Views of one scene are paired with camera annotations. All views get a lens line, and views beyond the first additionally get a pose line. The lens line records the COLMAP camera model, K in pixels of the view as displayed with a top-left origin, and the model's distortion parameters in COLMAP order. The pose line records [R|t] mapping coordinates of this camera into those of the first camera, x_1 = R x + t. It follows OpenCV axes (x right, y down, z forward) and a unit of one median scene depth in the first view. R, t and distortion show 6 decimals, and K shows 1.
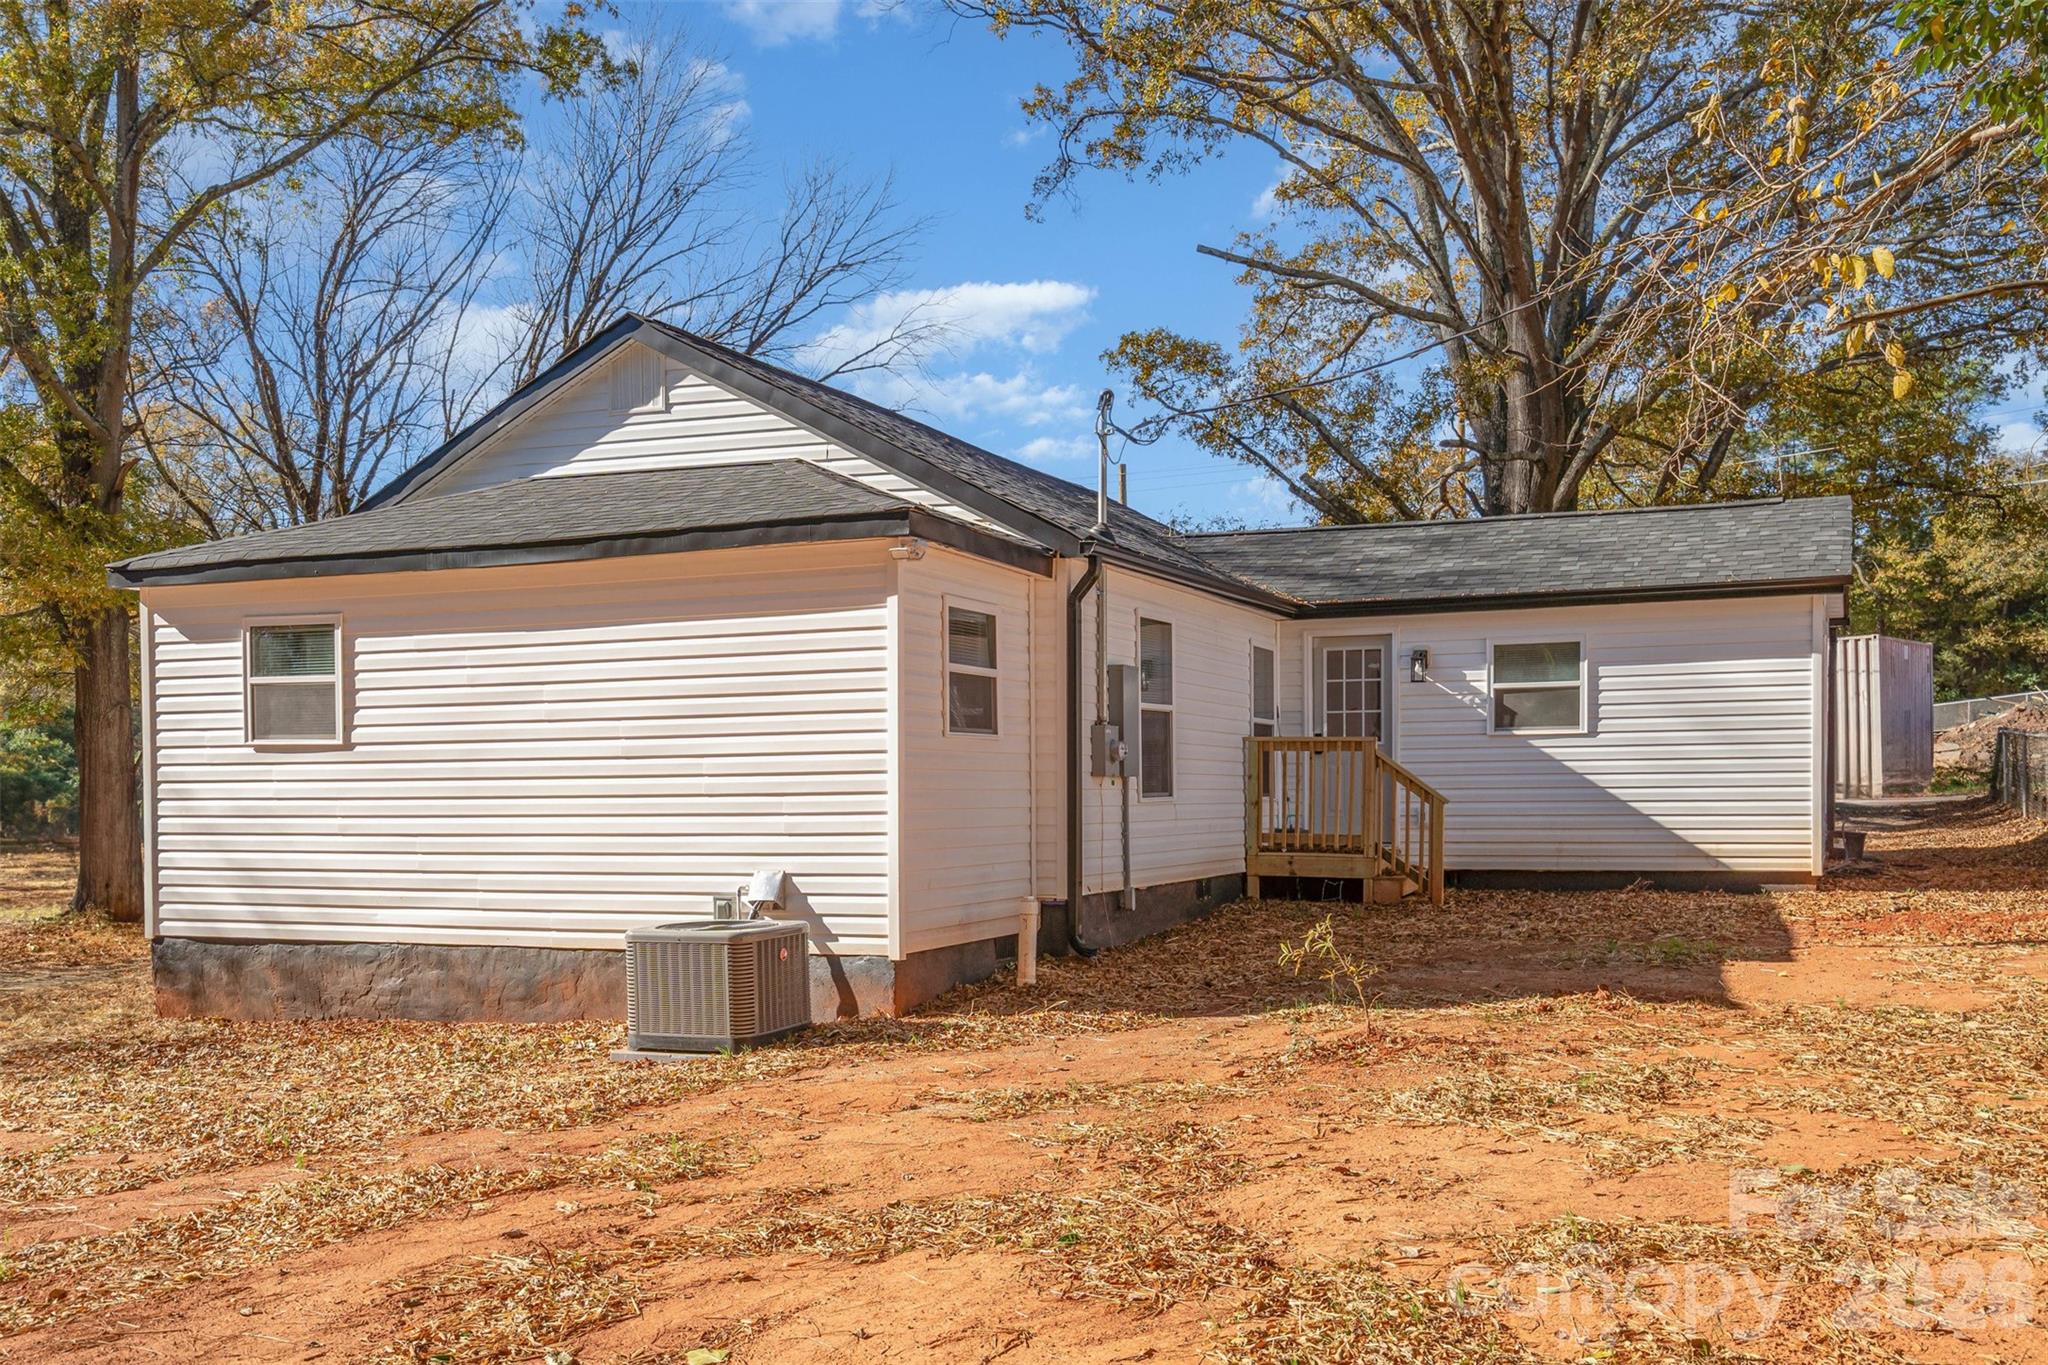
lens RADIAL K [[1877.2, 0, 1022.7], [0, 1877.2, 661.9], [0, 0, 1]] dist [0.017439, 0.000000]
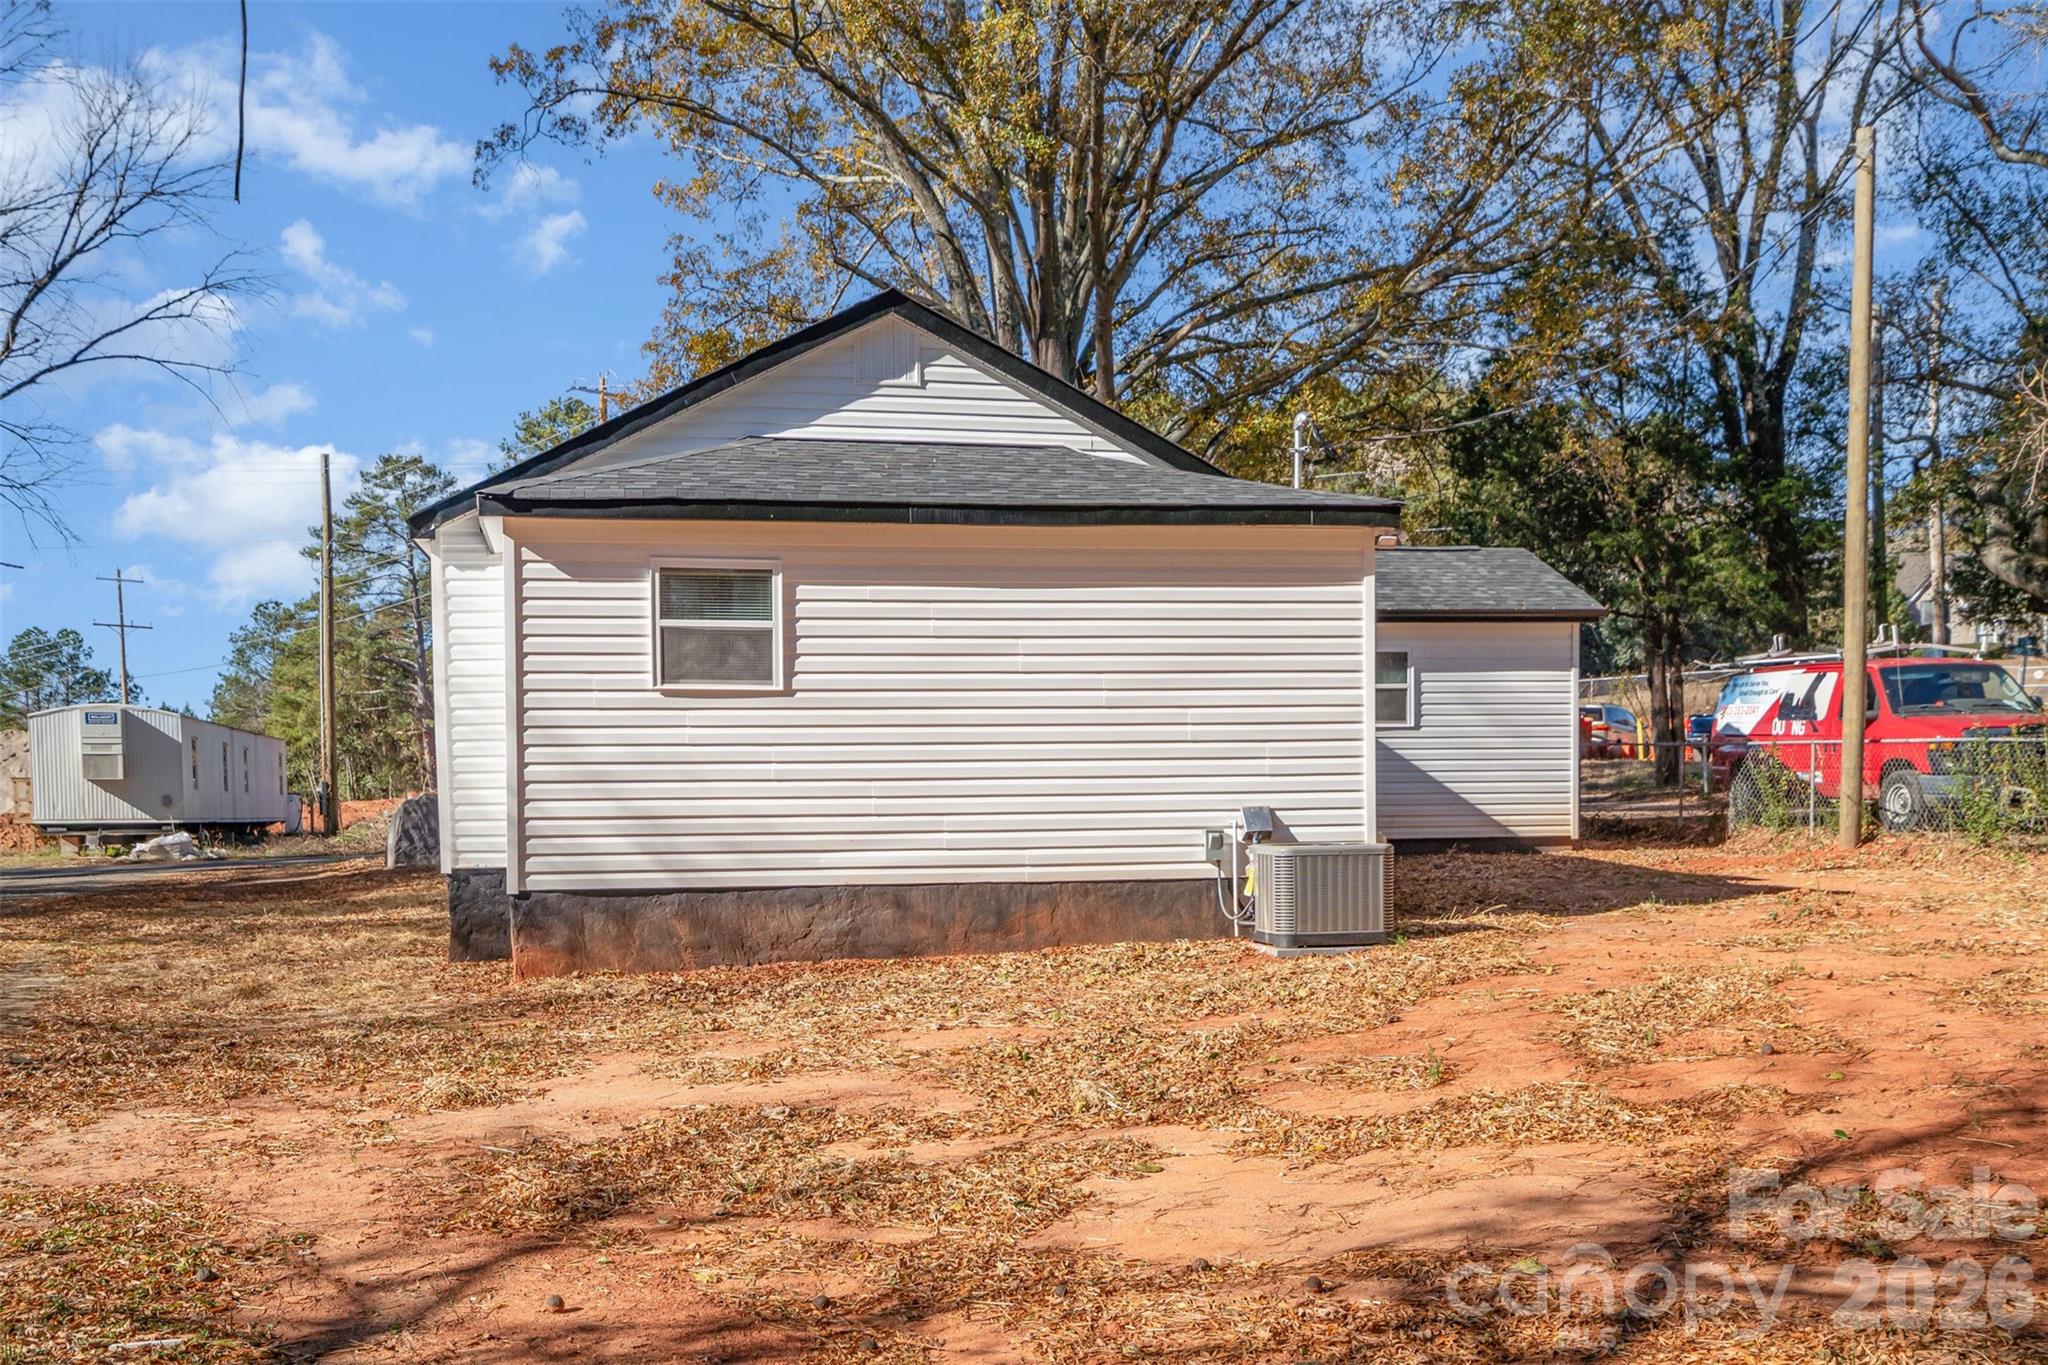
lens RADIAL K [[2040.7, 0, 1024.5], [0, 2040.7, 703.0], [0, 0, 1]] dist [0.018266, 0.000000]
pose [[0.849336, 0.030260, 0.526985, -0.804030], [-0.029873, 0.999511, -0.009248, 0.055372], [-0.527007, -0.007887, 0.849824, 0.006570]]
